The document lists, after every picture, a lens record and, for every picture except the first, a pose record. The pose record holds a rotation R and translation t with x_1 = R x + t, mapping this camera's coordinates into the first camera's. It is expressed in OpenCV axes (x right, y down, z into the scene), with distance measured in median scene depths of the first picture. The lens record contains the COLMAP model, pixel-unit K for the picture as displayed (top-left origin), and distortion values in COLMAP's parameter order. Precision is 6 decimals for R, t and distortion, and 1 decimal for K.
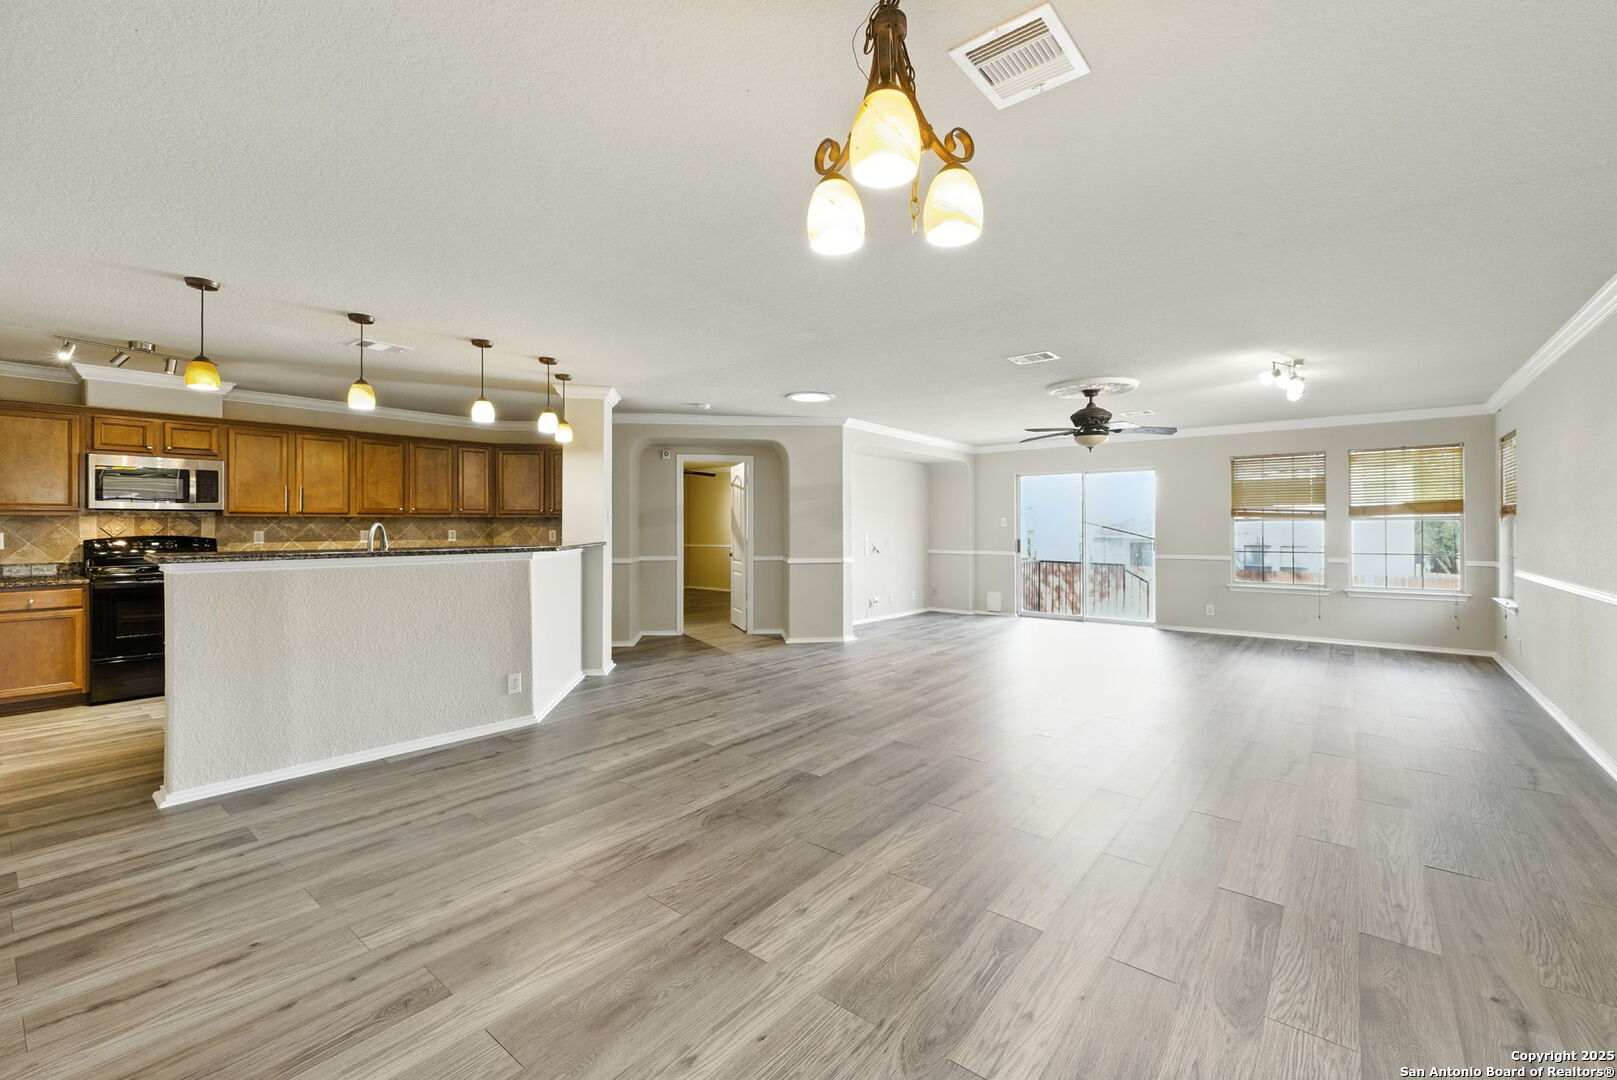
lens RADIAL K [[676.9, 0, 808.8], [0, 676.9, 529.6], [0, 0, 1]] dist [0.003702, 0.000342]
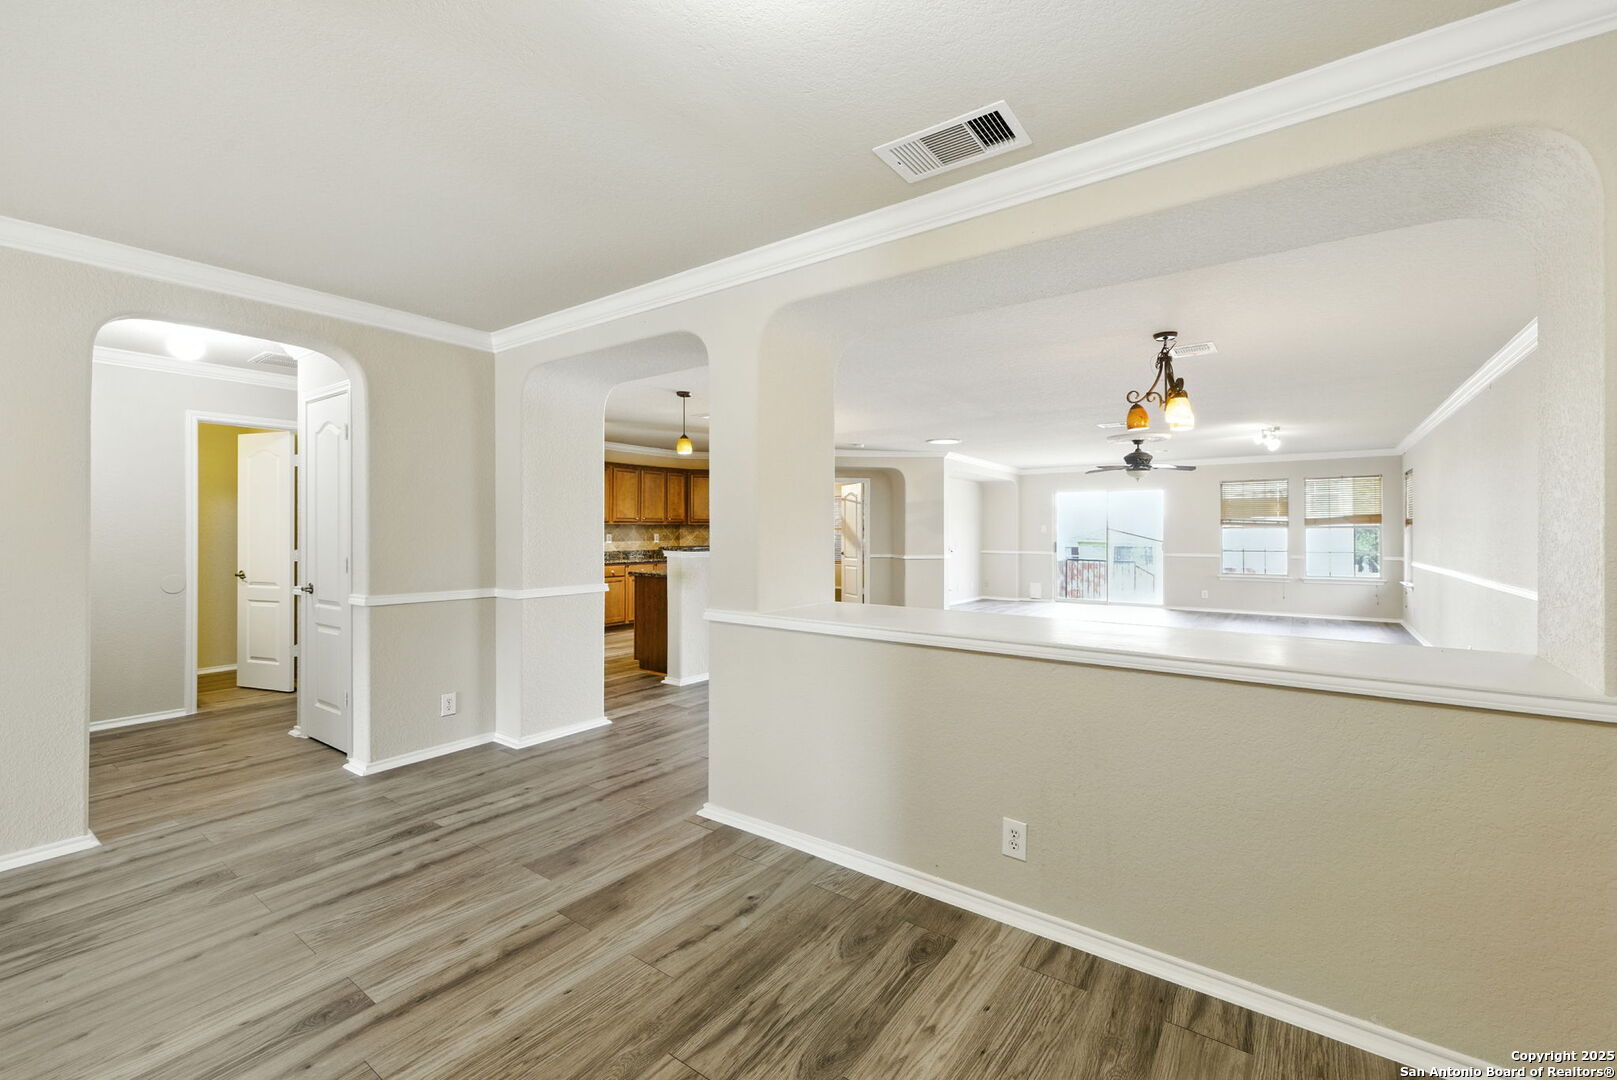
lens RADIAL K [[676.9, 0, 808.8], [0, 676.9, 529.6], [0, 0, 1]] dist [0.003702, 0.000342]
pose [[0.998707, 0.002401, 0.050783, -0.332379], [-0.002091, 0.999979, -0.006157, -0.000303], [-0.050797, 0.006043, 0.998691, -0.387360]]
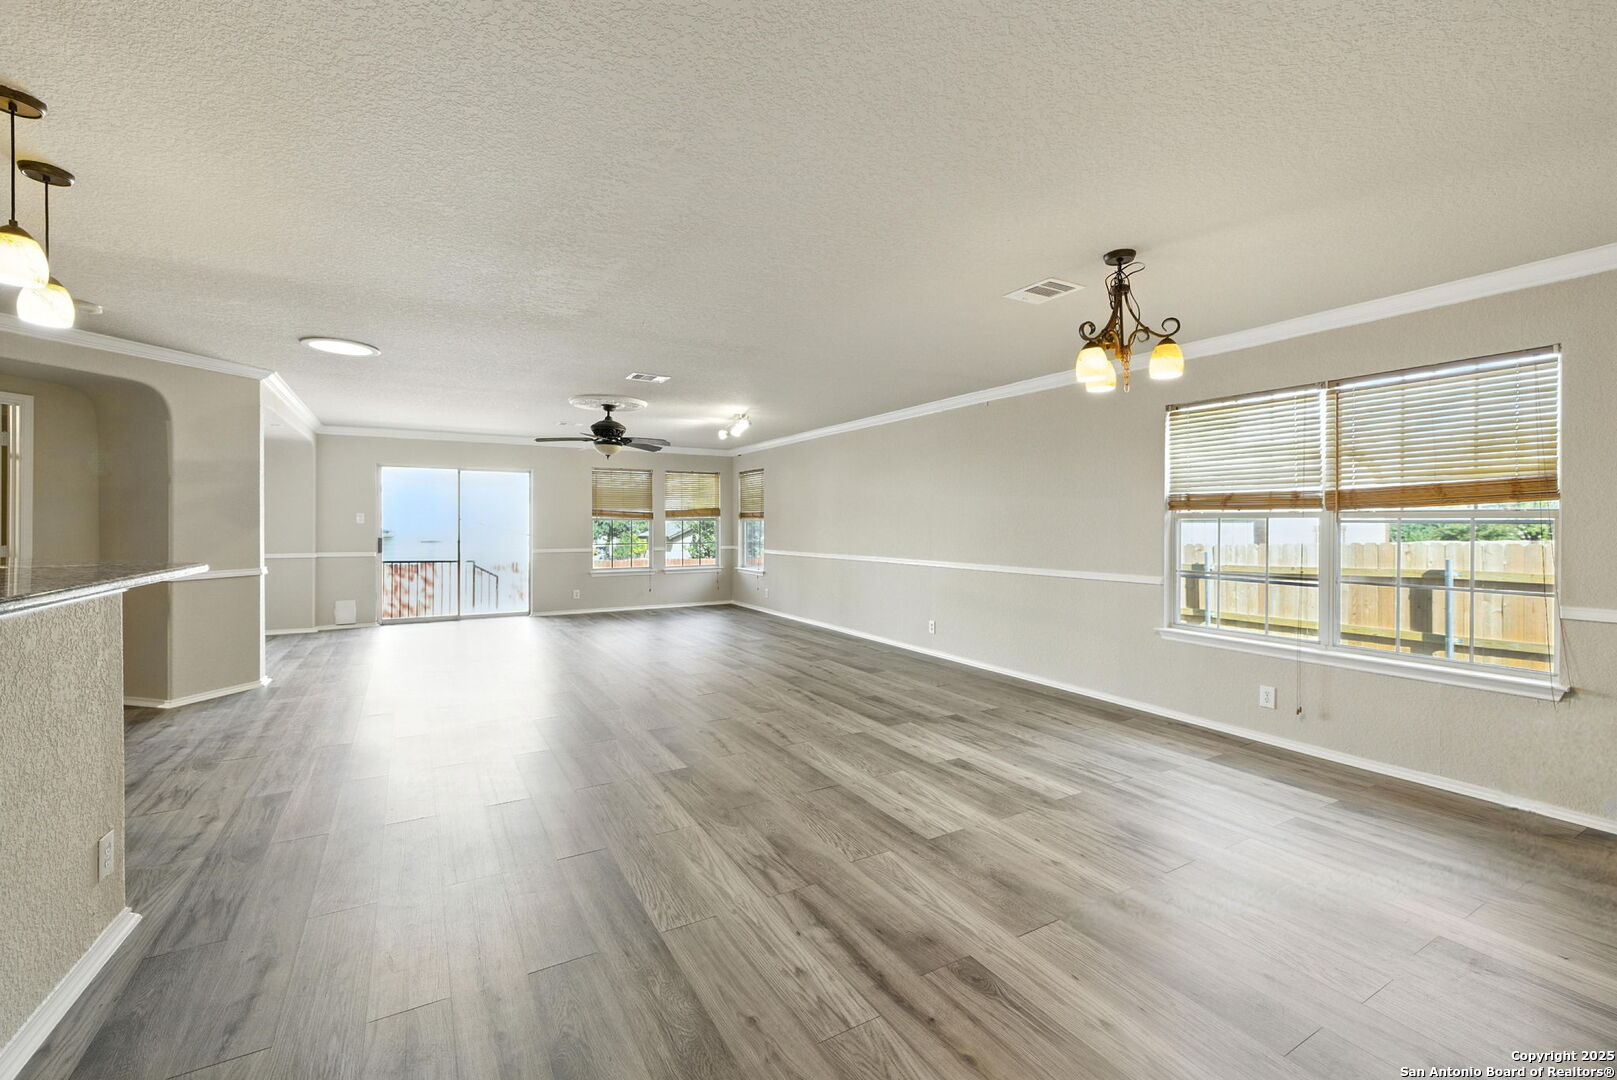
lens RADIAL K [[676.9, 0, 808.8], [0, 676.9, 529.6], [0, 0, 1]] dist [0.003702, 0.000342]
pose [[0.351211, -0.005427, 0.936281, -0.474819], [-0.000091, 0.999983, 0.005831, -0.002692], [-0.936296, -0.002134, 0.351204, 0.249266]]
